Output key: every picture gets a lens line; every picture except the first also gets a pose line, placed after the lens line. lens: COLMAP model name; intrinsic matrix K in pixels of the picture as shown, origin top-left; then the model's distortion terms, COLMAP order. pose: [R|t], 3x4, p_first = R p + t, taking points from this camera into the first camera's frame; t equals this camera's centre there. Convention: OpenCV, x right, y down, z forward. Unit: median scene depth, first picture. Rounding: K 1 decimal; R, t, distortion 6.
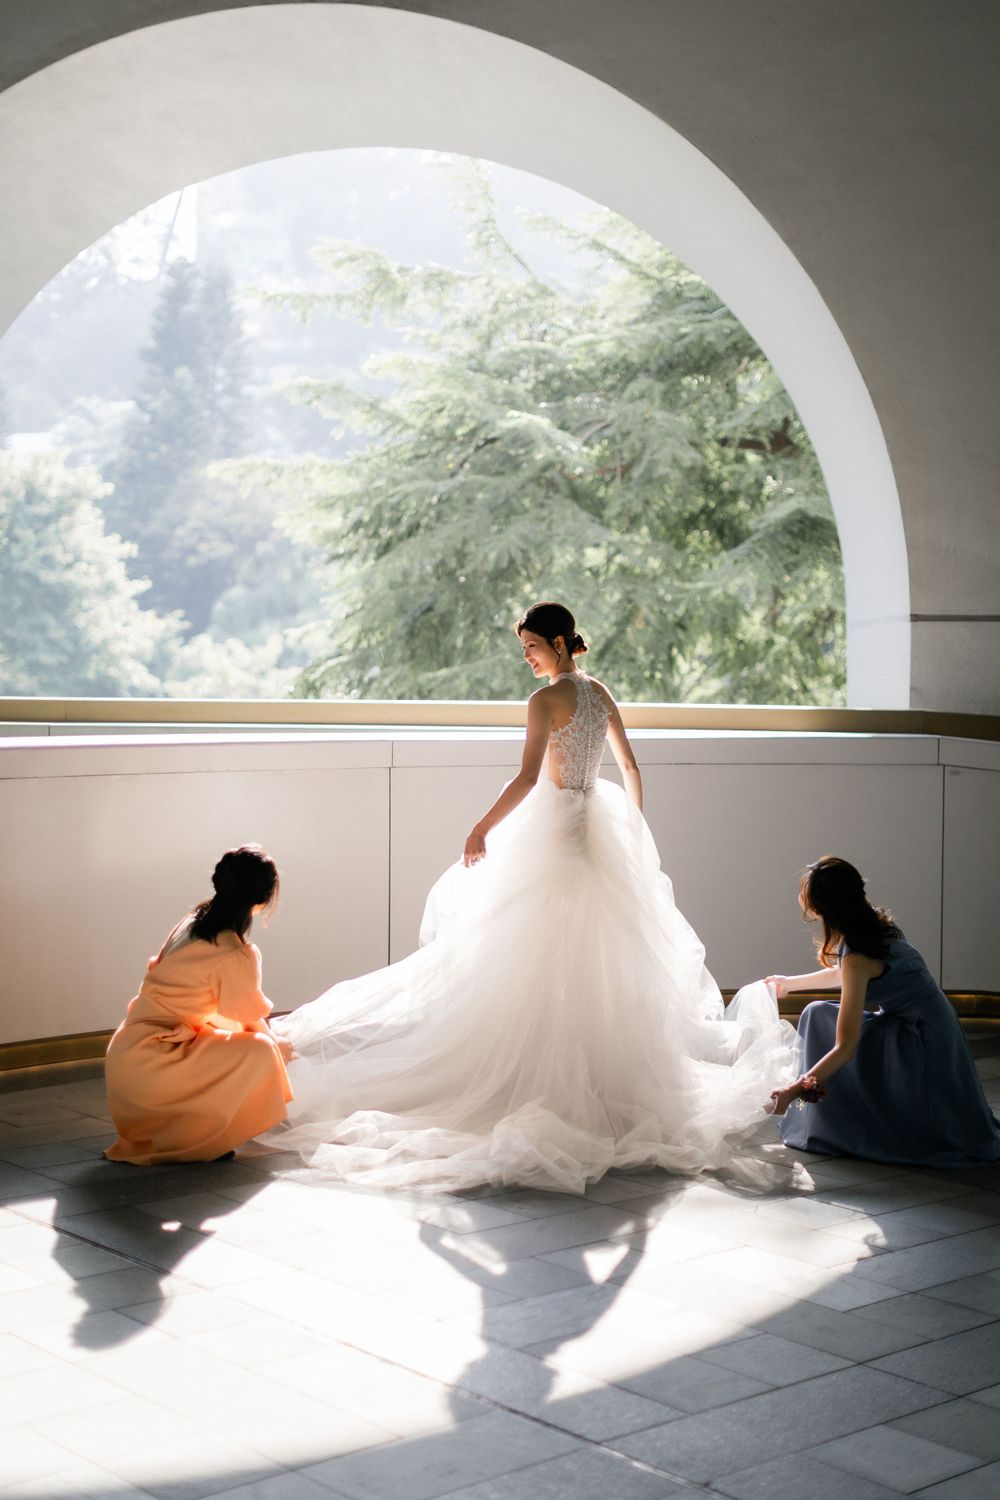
lens RADIAL K [[1839.6, 0, 500.0], [0, 1839.6, 750.1], [0, 0, 1]] dist [-0.143093, -0.002938]
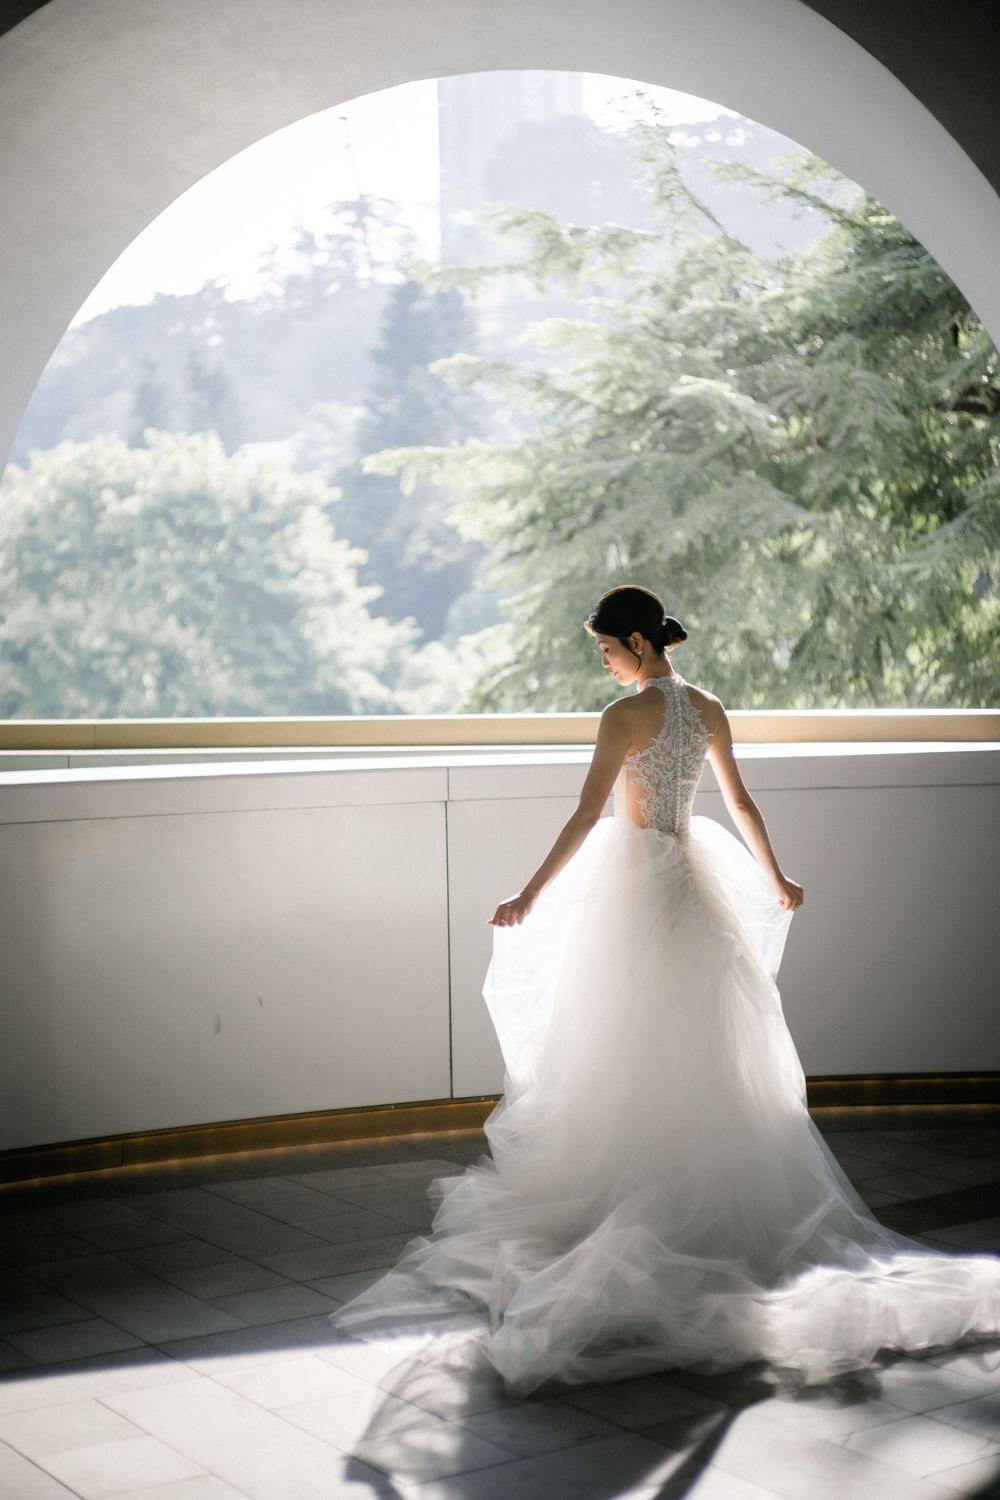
lens RADIAL K [[1839.6, 0, 500.0], [0, 1839.6, 750.1], [0, 0, 1]] dist [-0.143093, -0.002938]
pose [[0.987439, -0.021848, -0.156486, 0.044267], [0.021678, 0.999761, -0.002795, -0.005384], [0.156510, -0.000633, 0.987676, 0.104536]]
